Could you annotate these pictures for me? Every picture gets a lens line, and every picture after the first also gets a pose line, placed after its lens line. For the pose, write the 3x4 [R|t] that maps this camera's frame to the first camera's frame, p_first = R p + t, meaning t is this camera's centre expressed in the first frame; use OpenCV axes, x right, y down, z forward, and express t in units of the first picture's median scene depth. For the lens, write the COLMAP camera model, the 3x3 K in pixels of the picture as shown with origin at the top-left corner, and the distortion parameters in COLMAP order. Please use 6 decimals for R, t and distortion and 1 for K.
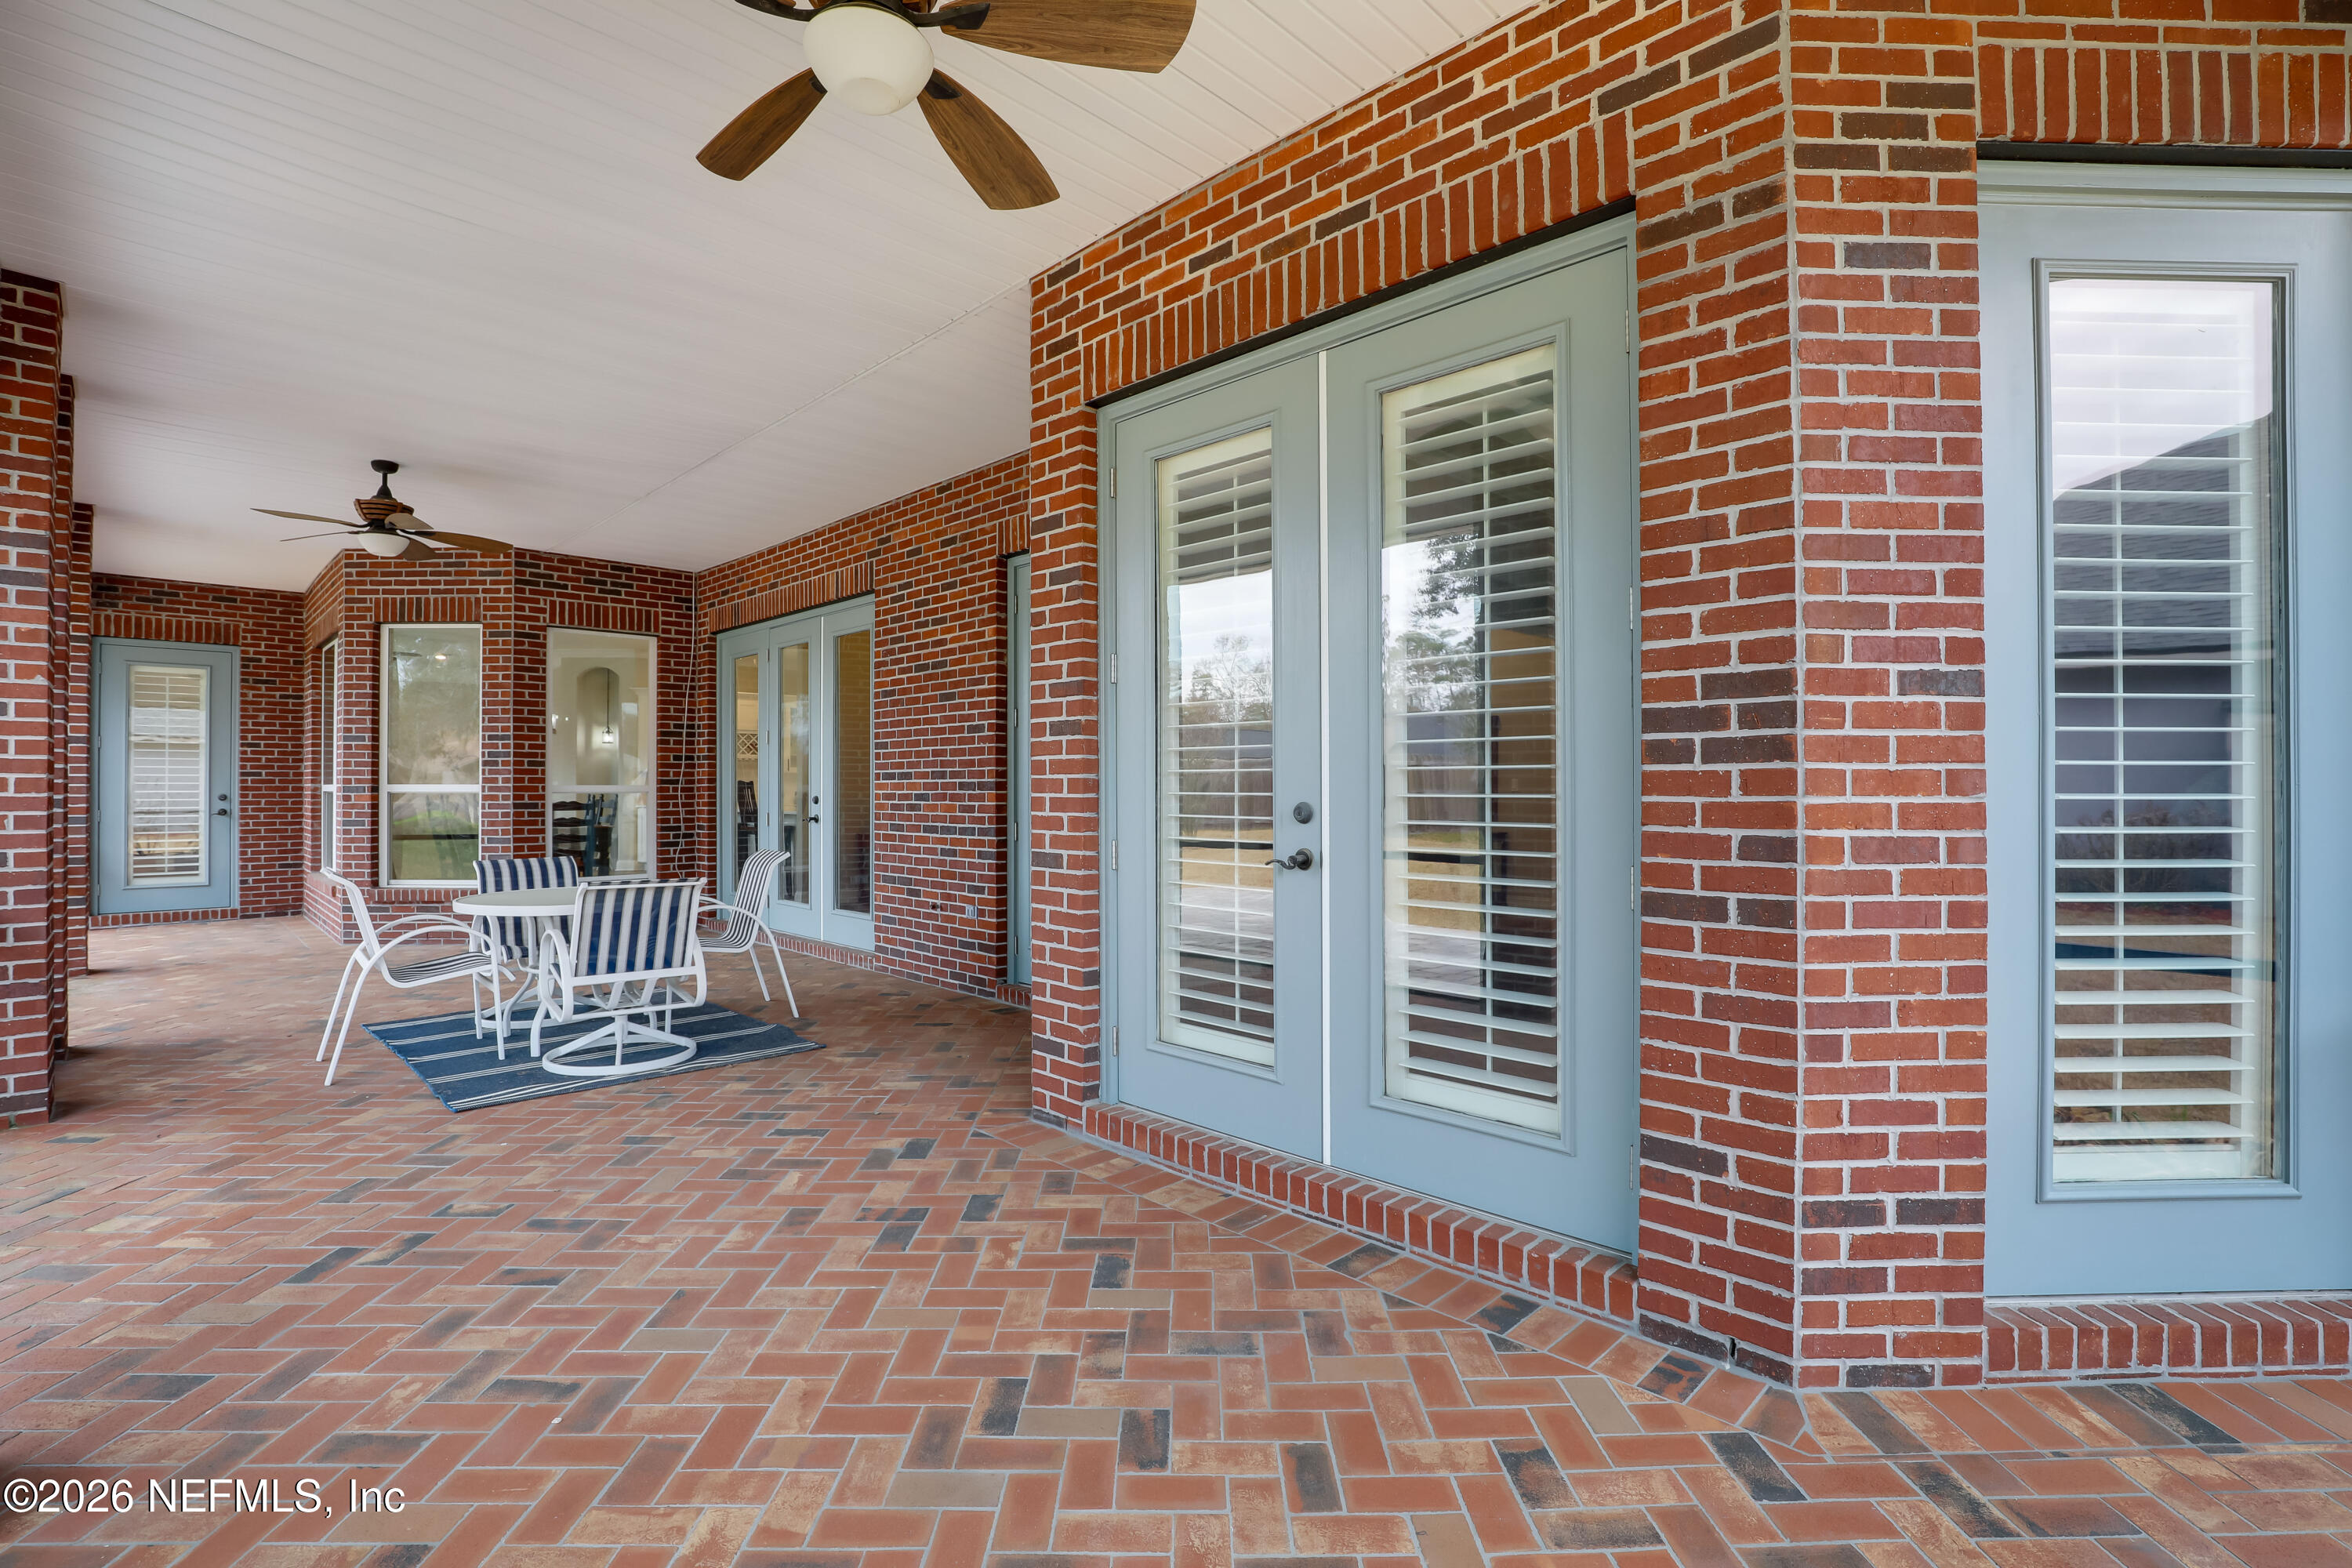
lens RADIAL K [[1081.3, 0, 1171.6], [0, 1081.3, 780.4], [0, 0, 1]] dist [-0.029442, 0.006971]
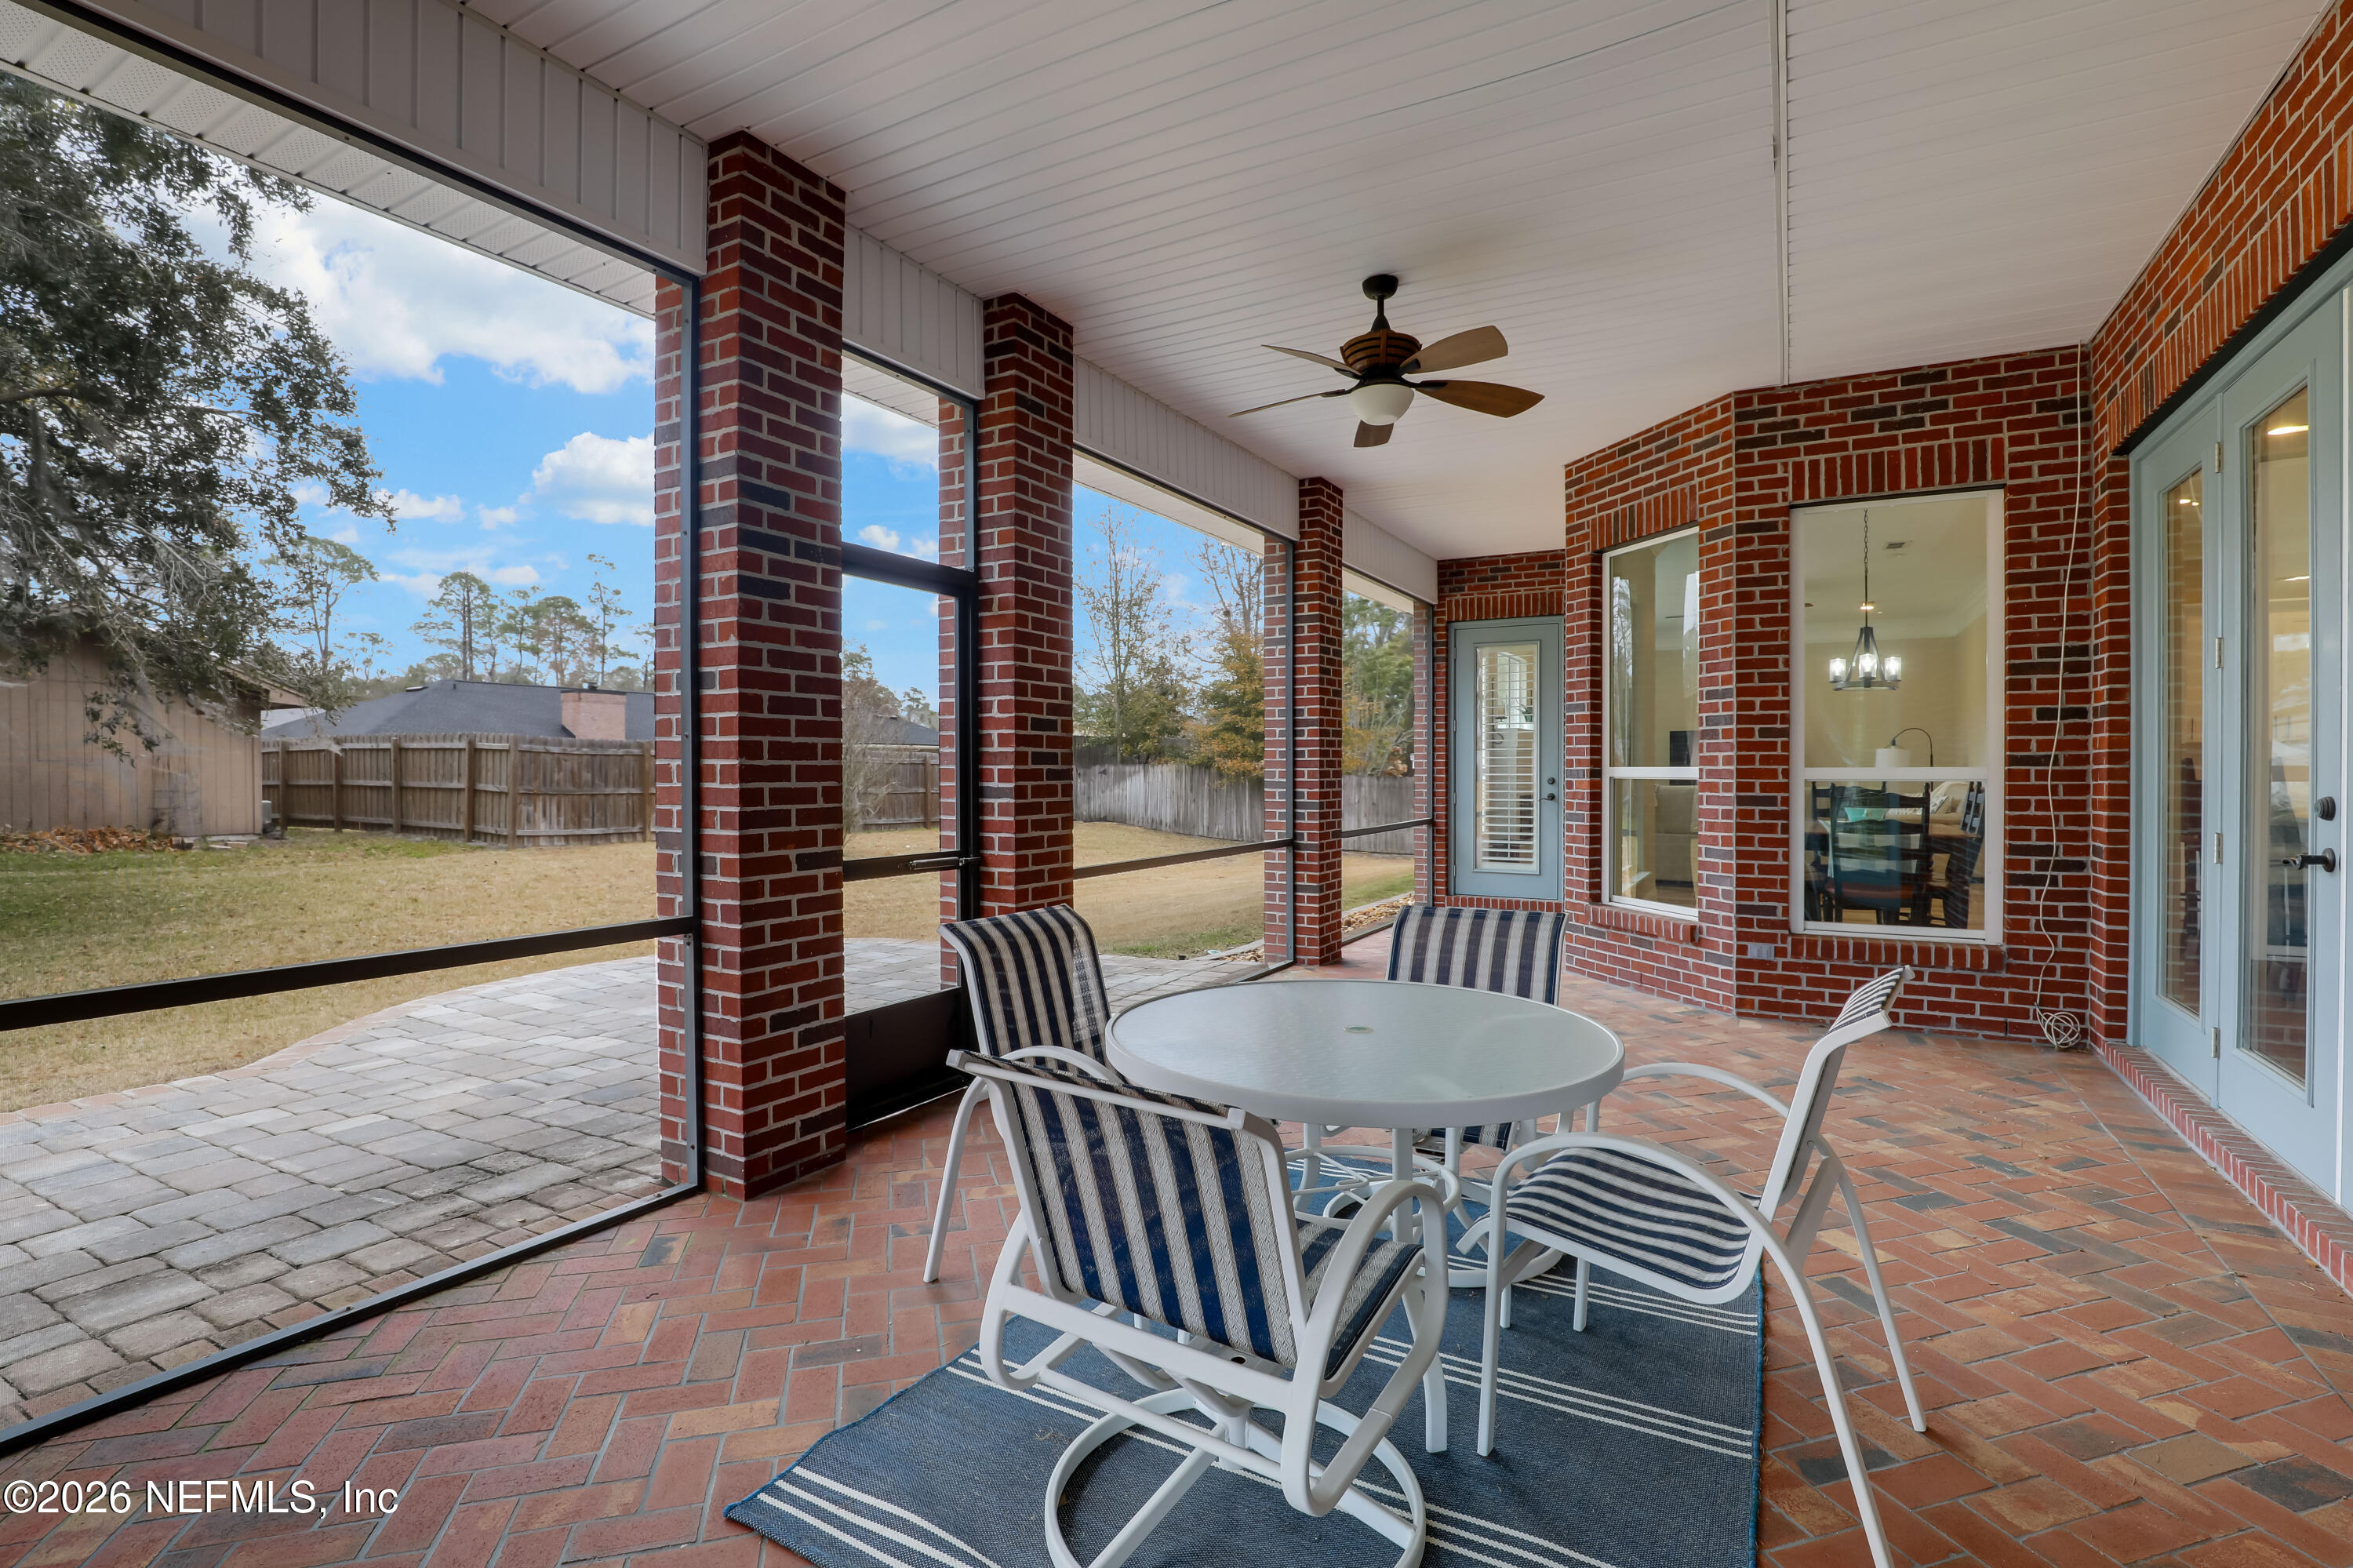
lens RADIAL K [[1081.8, 0, 1181.7], [0, 1081.8, 781.0], [0, 0, 1]] dist [-0.042939, 0.010044]
pose [[0.276188, 0.009990, -0.961052, -0.096918], [0.008943, 0.999876, 0.012964, 0.001040], [0.961062, -0.012175, 0.276065, 0.508730]]
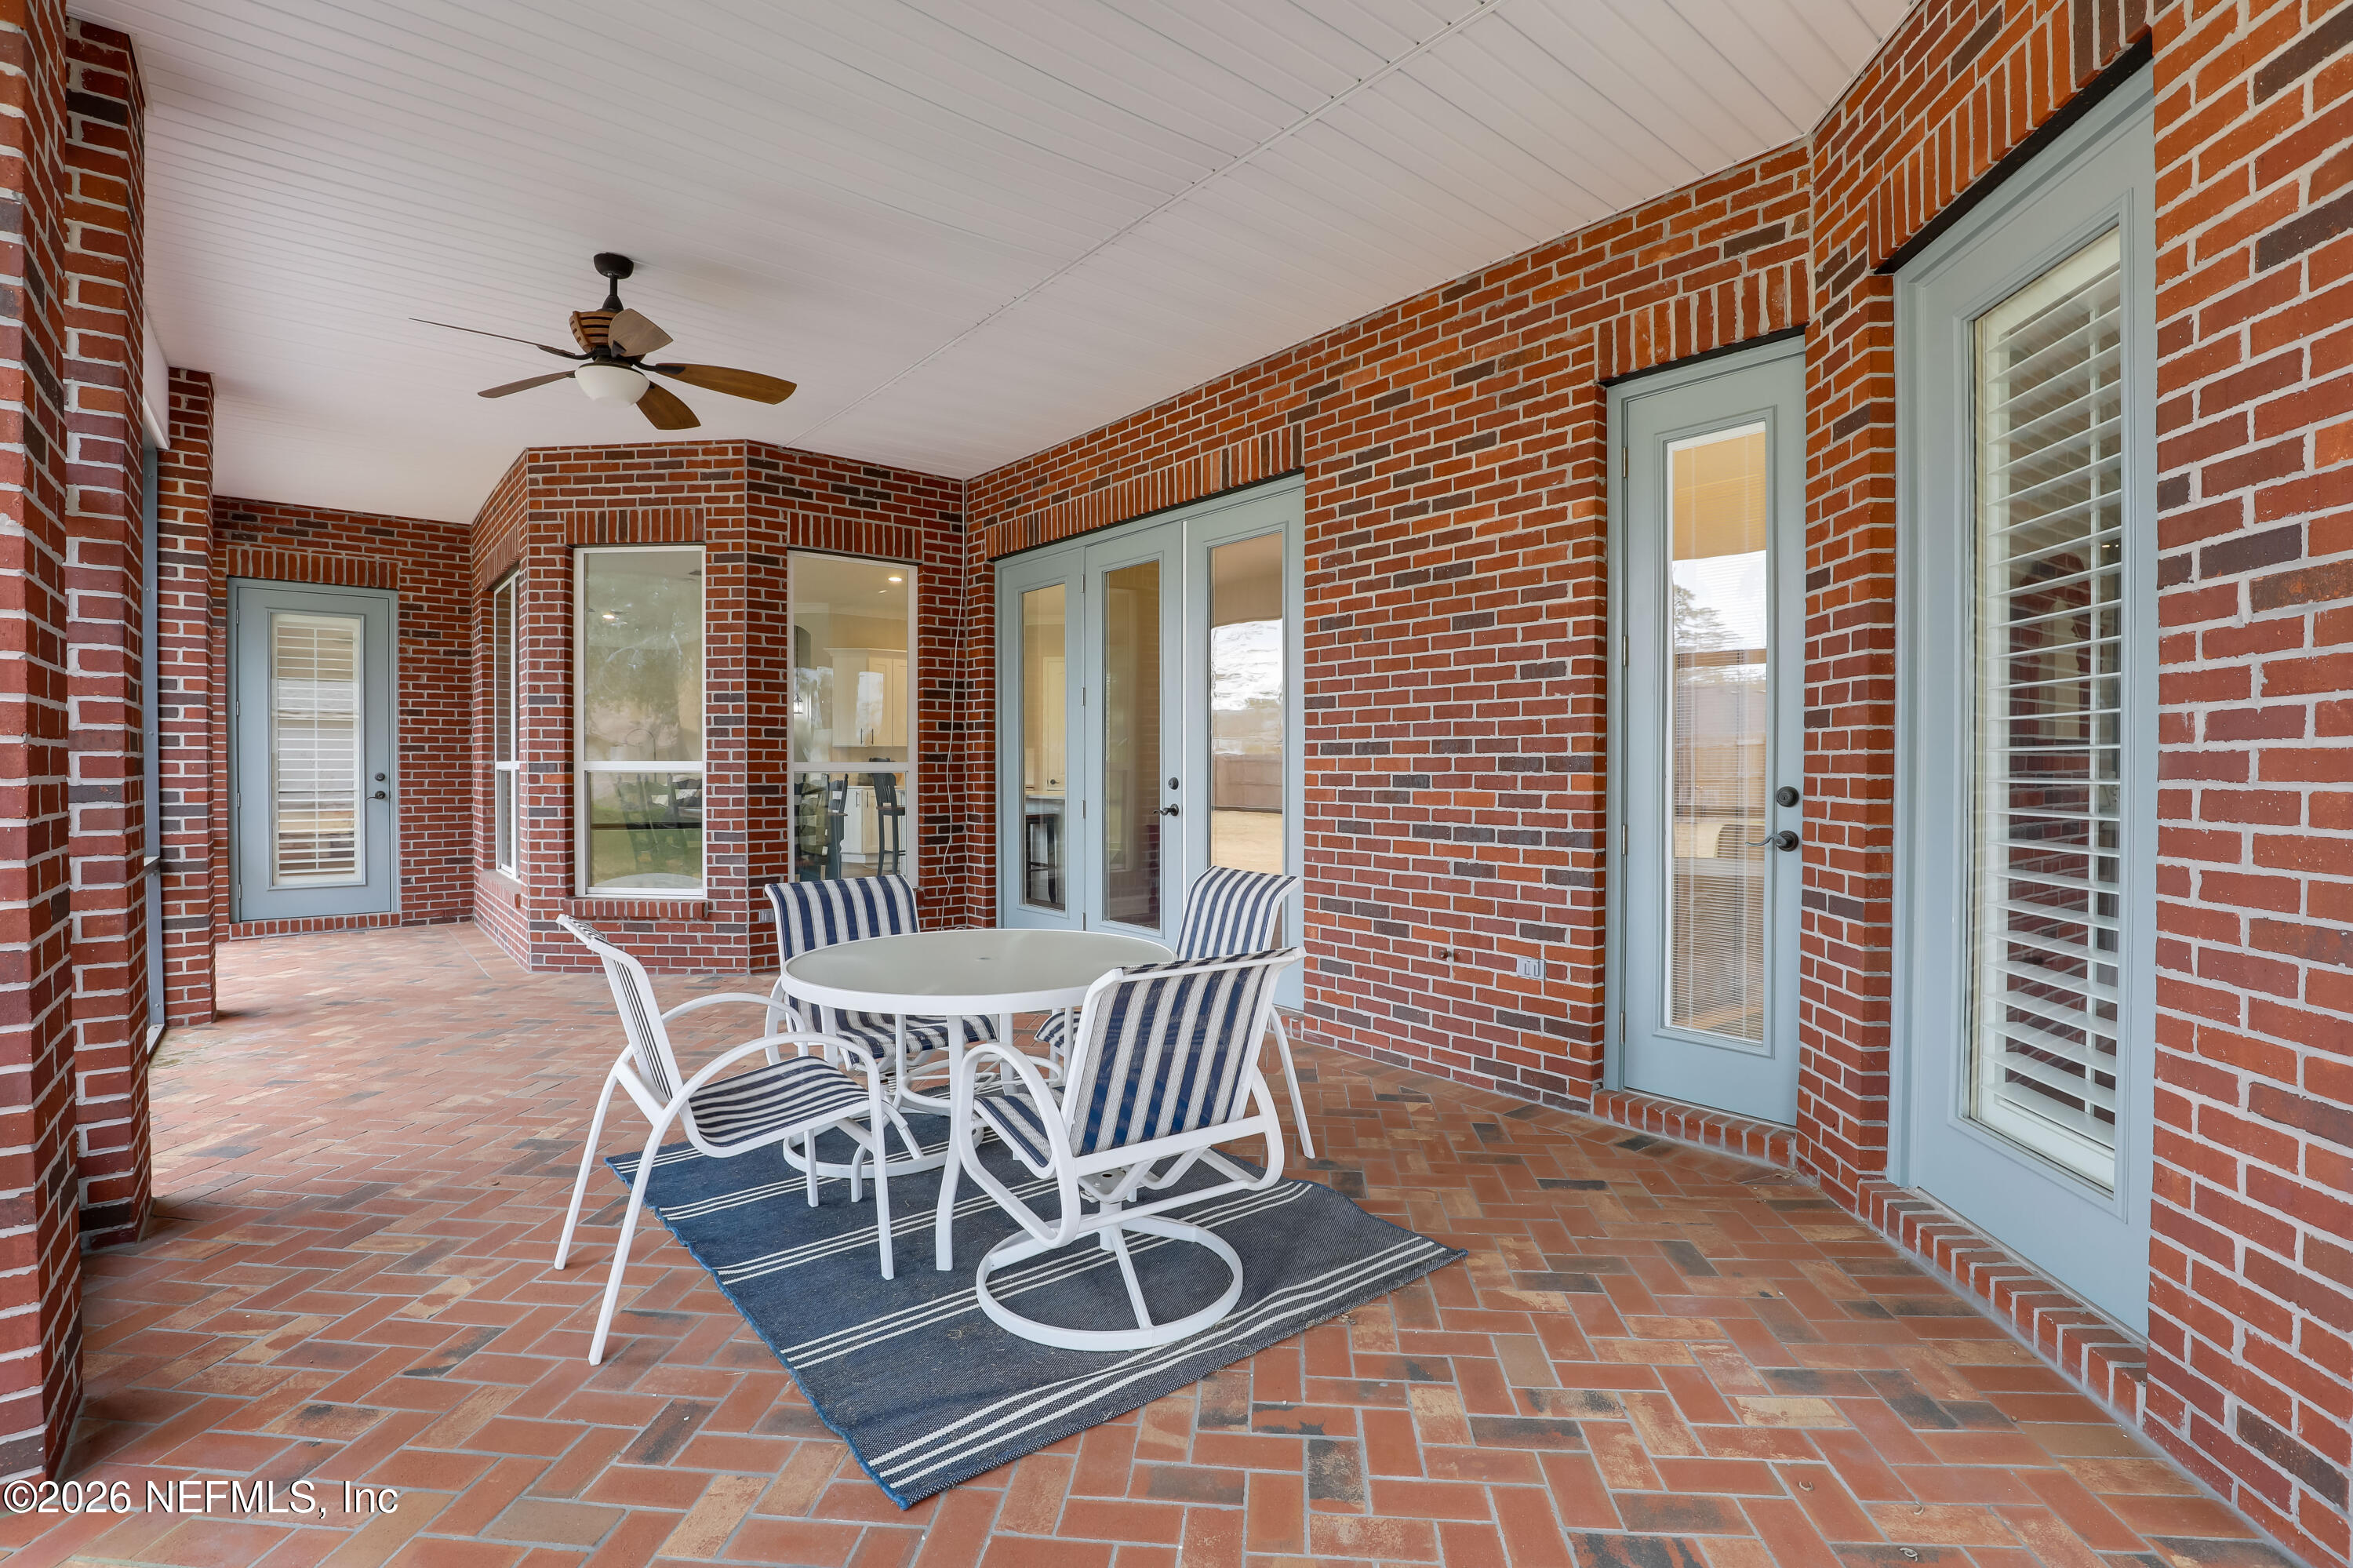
lens RADIAL K [[1093.7, 0, 1180.1], [0, 1093.7, 779.5], [0, 0, 1]] dist [-0.025414, 0.000555]
pose [[0.995949, 0.002404, -0.089889, -0.248629], [-0.000625, 0.999803, 0.019814, 0.001379], [0.089919, -0.019678, 0.995755, 0.275128]]
